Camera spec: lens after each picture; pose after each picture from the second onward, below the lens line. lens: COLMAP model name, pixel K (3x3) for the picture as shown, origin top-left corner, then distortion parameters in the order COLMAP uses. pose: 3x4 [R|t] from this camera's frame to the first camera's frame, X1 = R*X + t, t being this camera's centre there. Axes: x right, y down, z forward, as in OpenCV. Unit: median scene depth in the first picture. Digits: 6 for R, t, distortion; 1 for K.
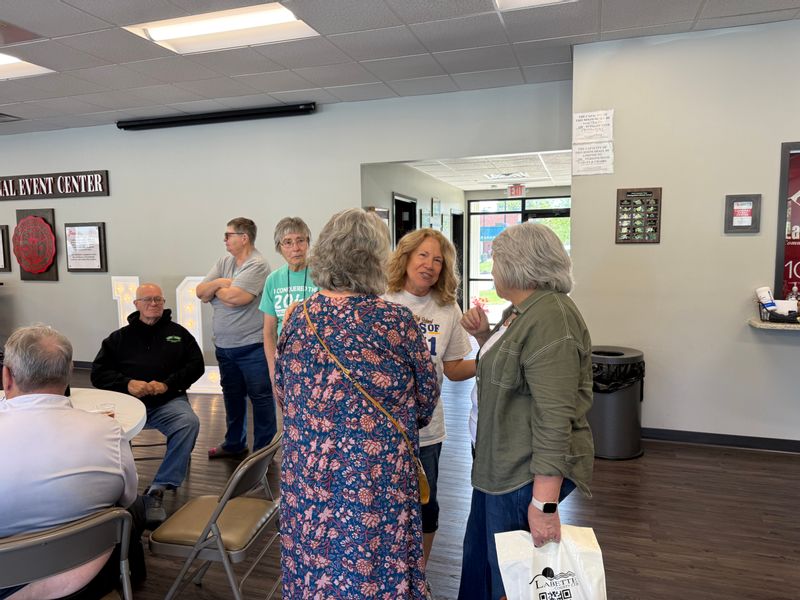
lens RADIAL K [[576.3, 0, 400.0], [0, 576.3, 300.0], [0, 0, 1]] dist [0.035952, -0.043390]
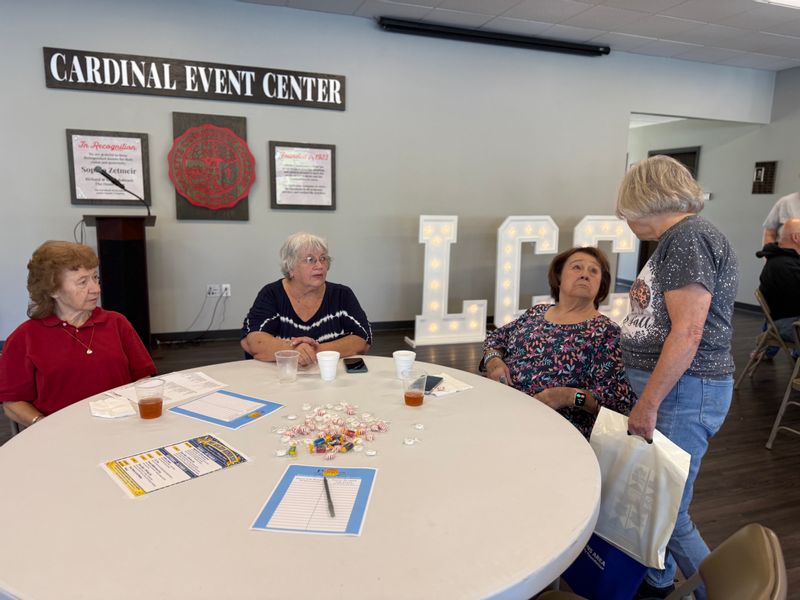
lens RADIAL K [[576.3, 0, 400.0], [0, 576.3, 300.0], [0, 0, 1]] dist [0.035952, -0.043390]
pose [[0.770860, -0.095325, 0.629832, -0.936020], [0.019766, 0.991843, 0.125923, -0.022792], [-0.636698, -0.084620, 0.766456, 0.327112]]
